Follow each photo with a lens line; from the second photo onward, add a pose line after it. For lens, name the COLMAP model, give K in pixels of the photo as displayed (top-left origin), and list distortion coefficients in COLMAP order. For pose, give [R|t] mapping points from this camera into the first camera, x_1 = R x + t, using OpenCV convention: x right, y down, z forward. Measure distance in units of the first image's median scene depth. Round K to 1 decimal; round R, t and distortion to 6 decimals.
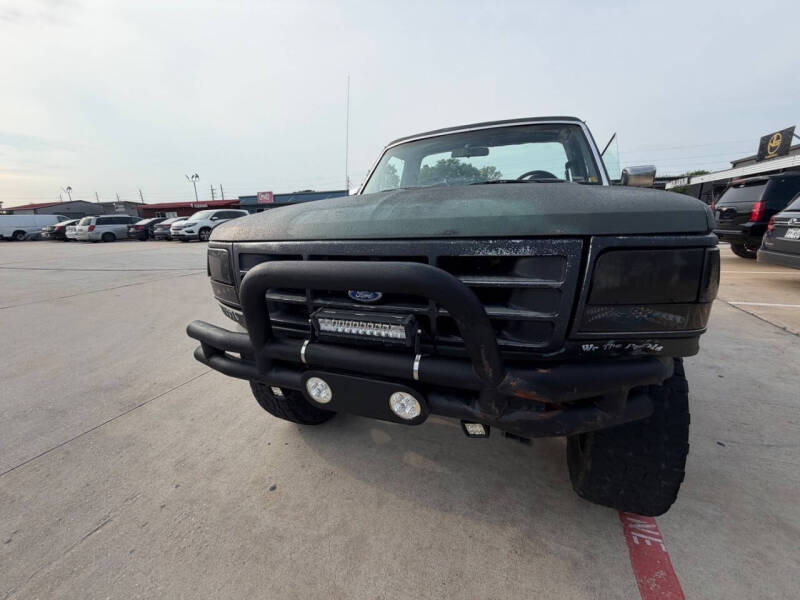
lens RADIAL K [[317.9, 0, 398.1], [0, 317.9, 298.0], [0, 0, 1]] dist [-0.000085, -0.000435]
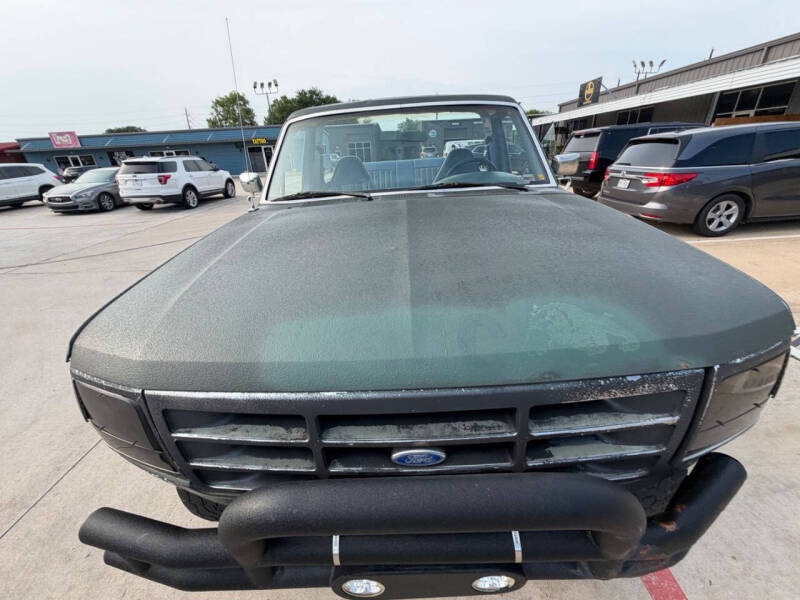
lens RADIAL K [[317.9, 0, 398.1], [0, 317.9, 299.0], [0, 0, 1]] dist [-0.000085, -0.000435]
pose [[0.929850, -0.173145, 0.324654, -0.182997], [0.115564, 0.975139, 0.189073, -0.282531], [-0.349320, -0.138291, 0.926742, 0.247924]]
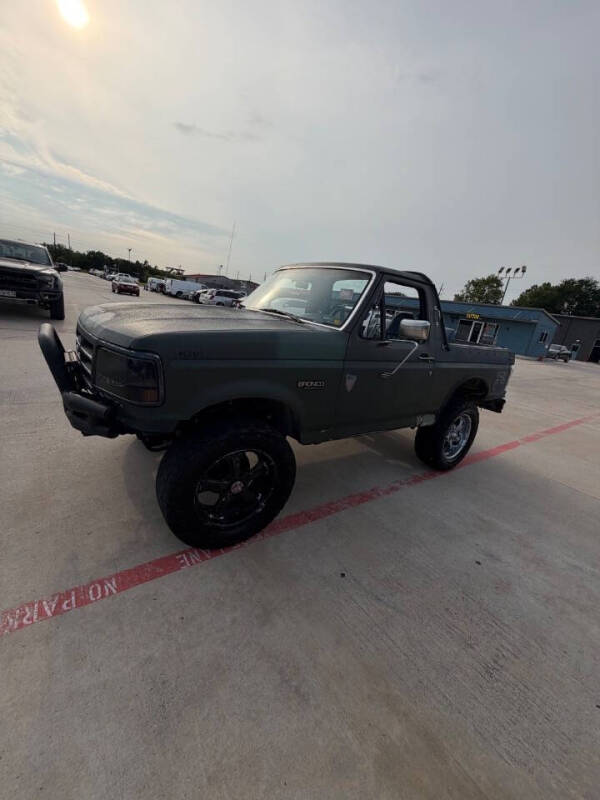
lens RADIAL K [[317.9, 0, 303.9], [0, 317.9, 399.2], [0, 0, 1]] dist [-0.000085, -0.000435]
pose [[0.843384, 0.293048, -0.450362, 1.312039], [-0.293764, 0.953298, 0.070181, -0.169662], [0.449896, 0.073111, 0.890083, -0.091107]]
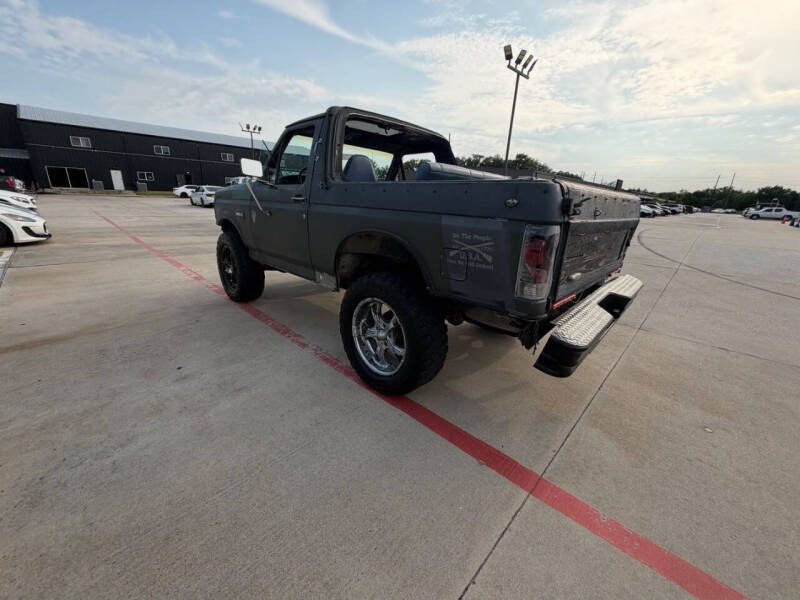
lens RADIAL K [[317.9, 0, 398.5], [0, 317.9, 305.0], [0, 0, 1]] dist [-0.000085, -0.000435]
pose [[-0.363443, 0.306934, -0.879602, 2.382600], [-0.260983, 0.872818, 0.412402, -0.765237], [0.894313, 0.379447, -0.237115, 2.670222]]
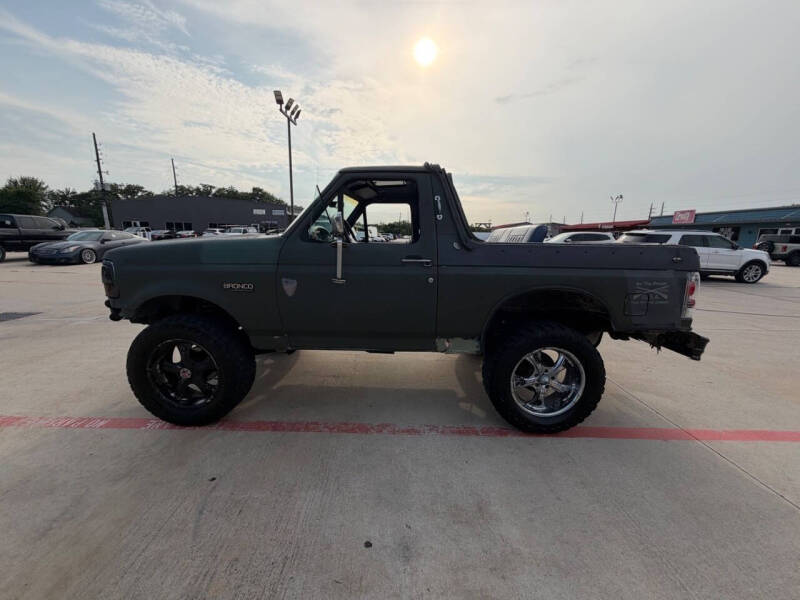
lens RADIAL K [[317.9, 0, 399.6], [0, 317.9, 303.9], [0, 0, 1]] dist [-0.000085, -0.000435]
pose [[0.378735, 0.221492, -0.898610, 2.237751], [-0.257448, 0.957832, 0.127583, -0.427453], [0.888977, 0.183025, 0.419788, 1.081088]]
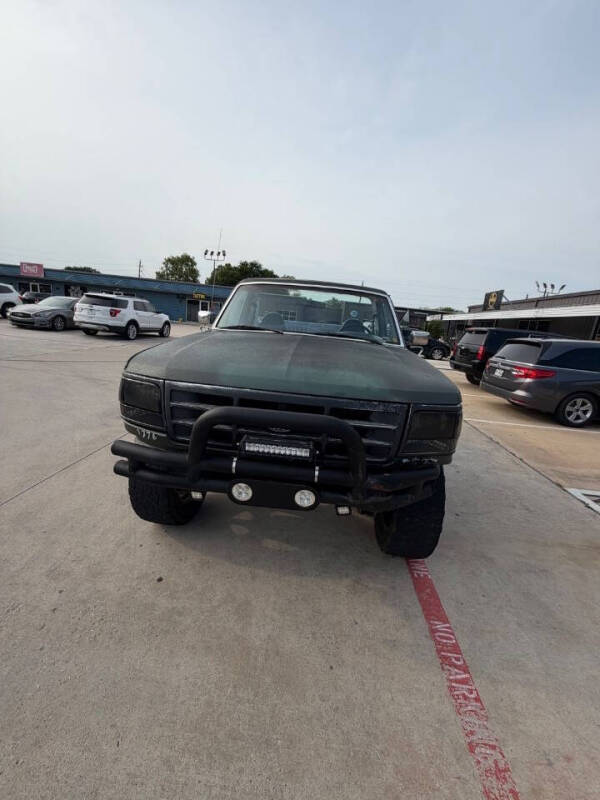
lens RADIAL K [[317.9, 0, 301.3], [0, 317.9, 395.8], [0, 0, 1]] dist [-0.000085, -0.000435]
pose [[0.943541, 0.046576, 0.327964, -0.301687], [-0.042828, 0.998908, -0.018647, -0.081529], [-0.328475, 0.003548, 0.944506, -0.277853]]
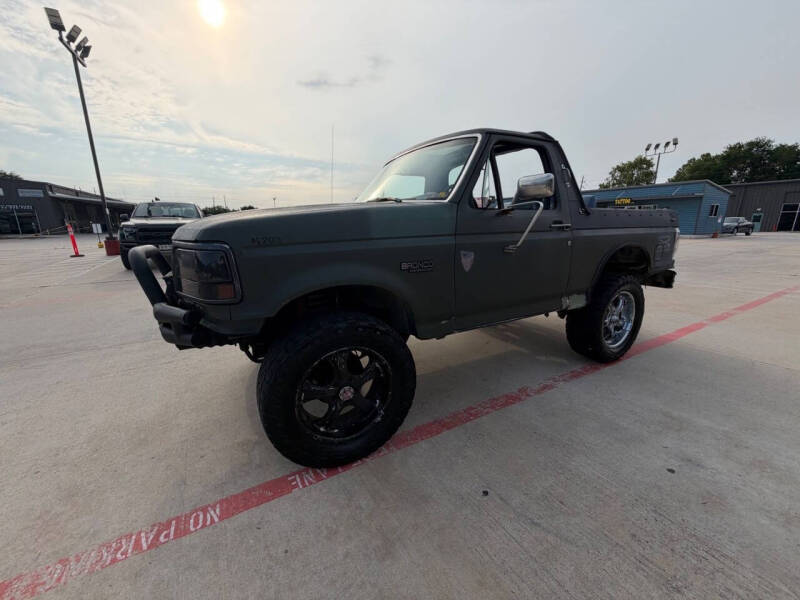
lens RADIAL K [[317.9, 0, 400.4], [0, 317.9, 298.7], [0, 0, 1]] dist [-0.000085, -0.000435]
pose [[0.789750, 0.159524, -0.592323, 1.362233], [-0.164530, 0.985299, 0.045991, -0.078080], [0.590952, 0.061133, 0.804387, 0.127027]]
